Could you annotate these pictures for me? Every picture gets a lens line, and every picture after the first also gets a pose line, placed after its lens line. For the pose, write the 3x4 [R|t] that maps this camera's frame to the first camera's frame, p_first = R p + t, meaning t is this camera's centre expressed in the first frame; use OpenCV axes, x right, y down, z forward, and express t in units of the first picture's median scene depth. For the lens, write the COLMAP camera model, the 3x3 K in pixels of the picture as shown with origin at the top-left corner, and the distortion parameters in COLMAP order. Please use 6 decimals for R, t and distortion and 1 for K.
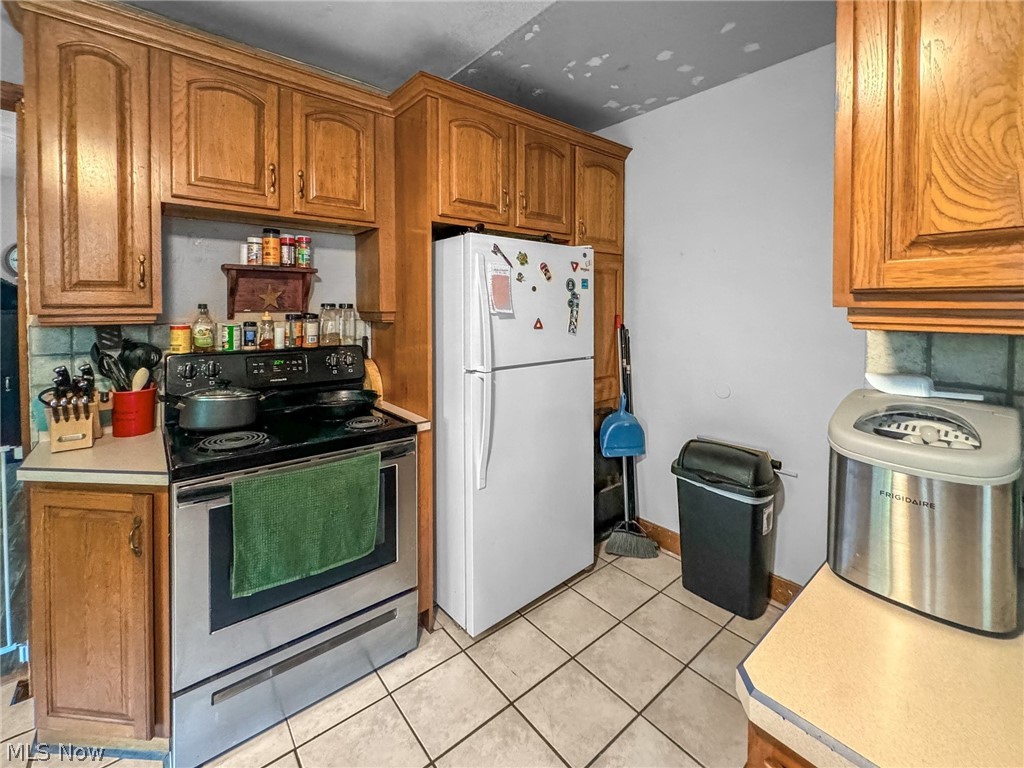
lens RADIAL K [[436.5, 0, 510.0], [0, 436.5, 311.9], [0, 0, 1]] dist [-0.000045, 0.000002]
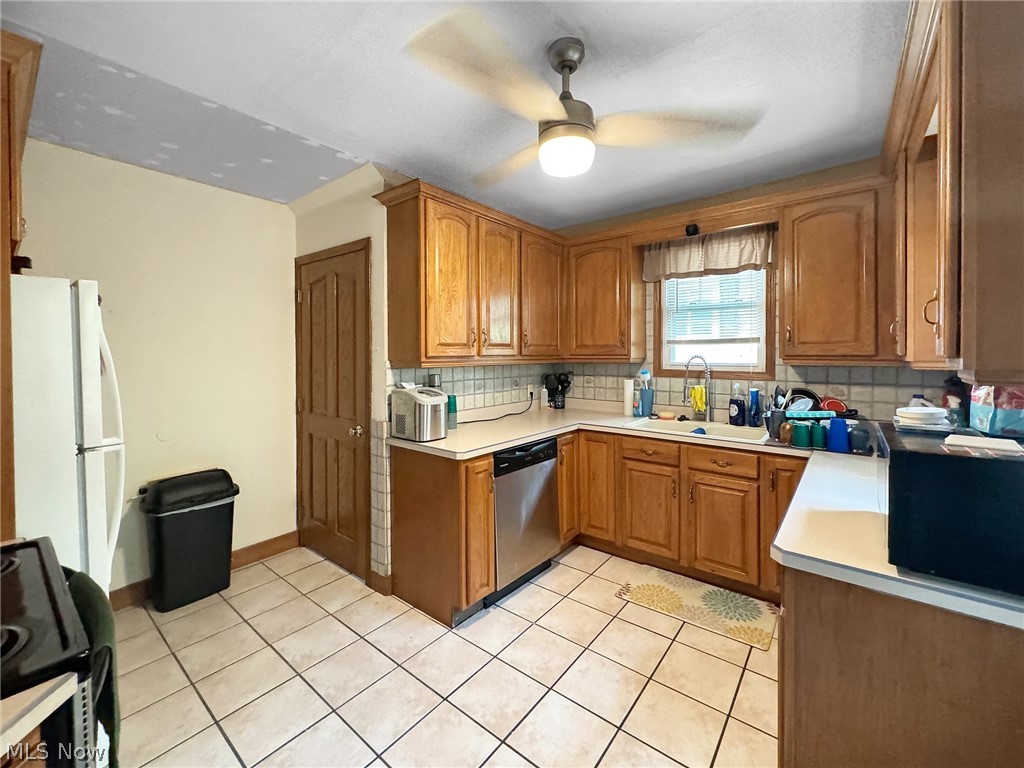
lens RADIAL K [[429.2, 0, 514.3], [0, 429.2, 358.8], [0, 0, 1]] dist [0.001134, 0.000224]
pose [[-0.206836, -0.012252, 0.978299, -0.960453], [0.020249, 0.999654, 0.016800, -0.026397], [-0.978166, 0.023284, -0.206517, 0.370028]]
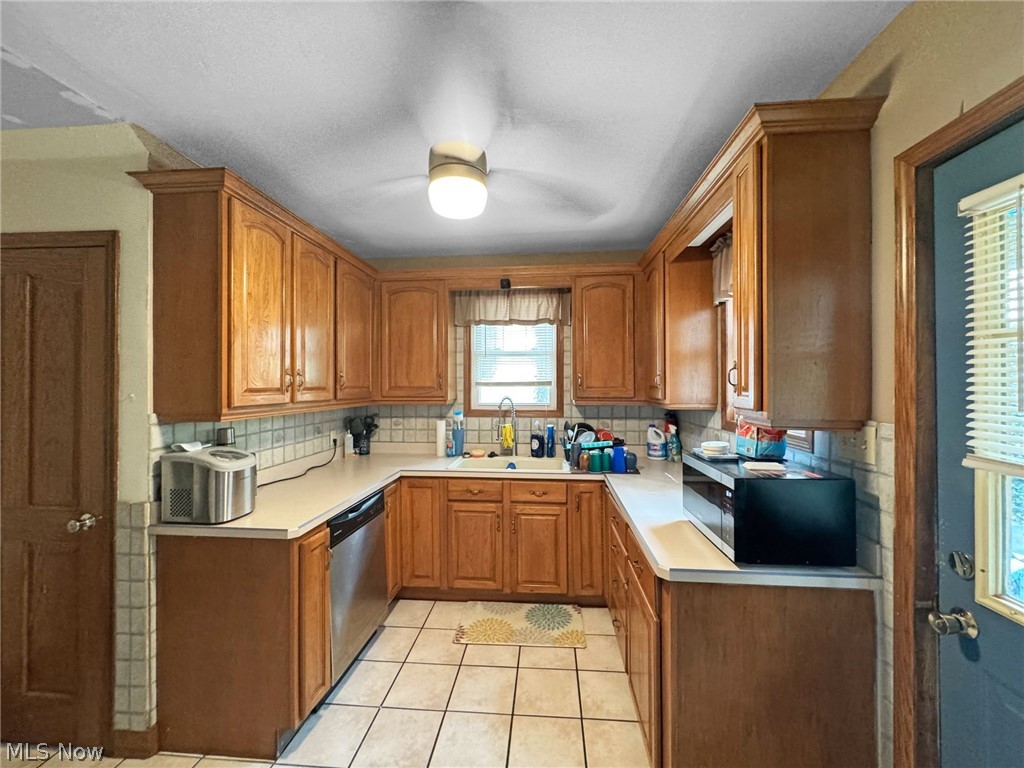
lens RADIAL K [[419.2, 0, 512.0], [0, 419.2, 384.0], [0, 0, 1]] dist [0.001129, 0.000456]
pose [[-0.717322, -0.000009, 0.696741, -0.765737], [0.012198, 0.999847, 0.012571, -0.070713], [-0.696635, 0.017516, -0.717212, 0.582864]]
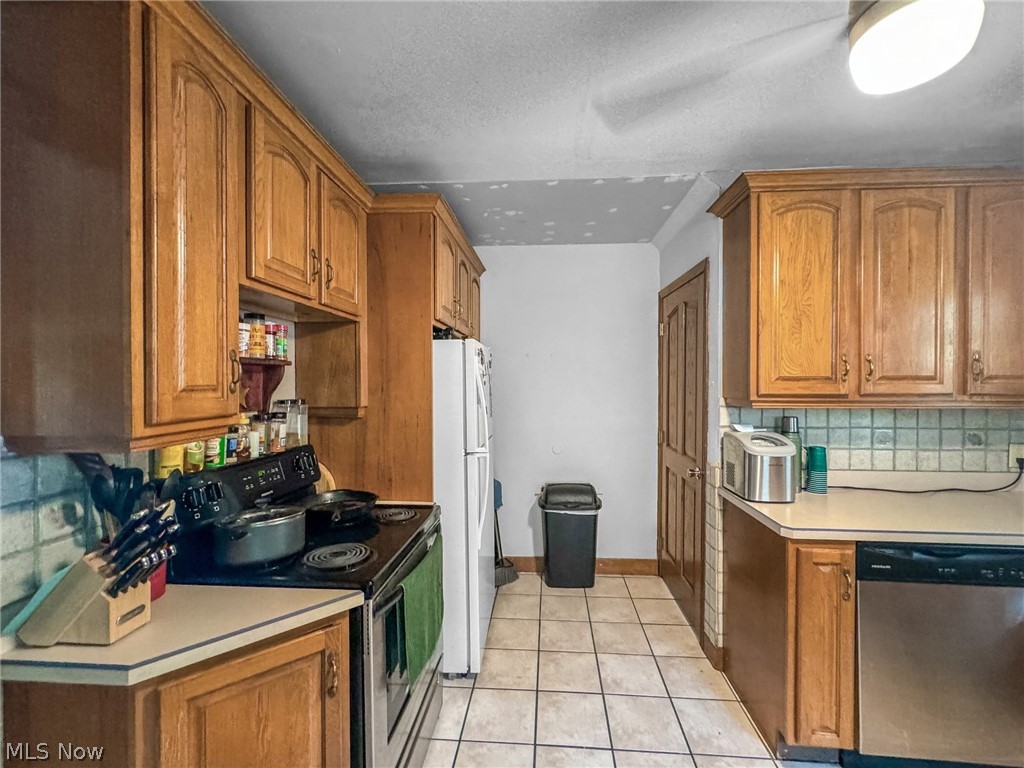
lens RADIAL K [[439.1, 0, 512.0], [0, 439.1, 384.0], [0, 0, 1]] dist [-0.002987, -0.000246]
pose [[0.698757, -0.008717, 0.715306, -0.804569], [0.014506, 0.999893, -0.001985, -0.047002], [-0.715212, 0.011763, 0.698808, 0.068576]]
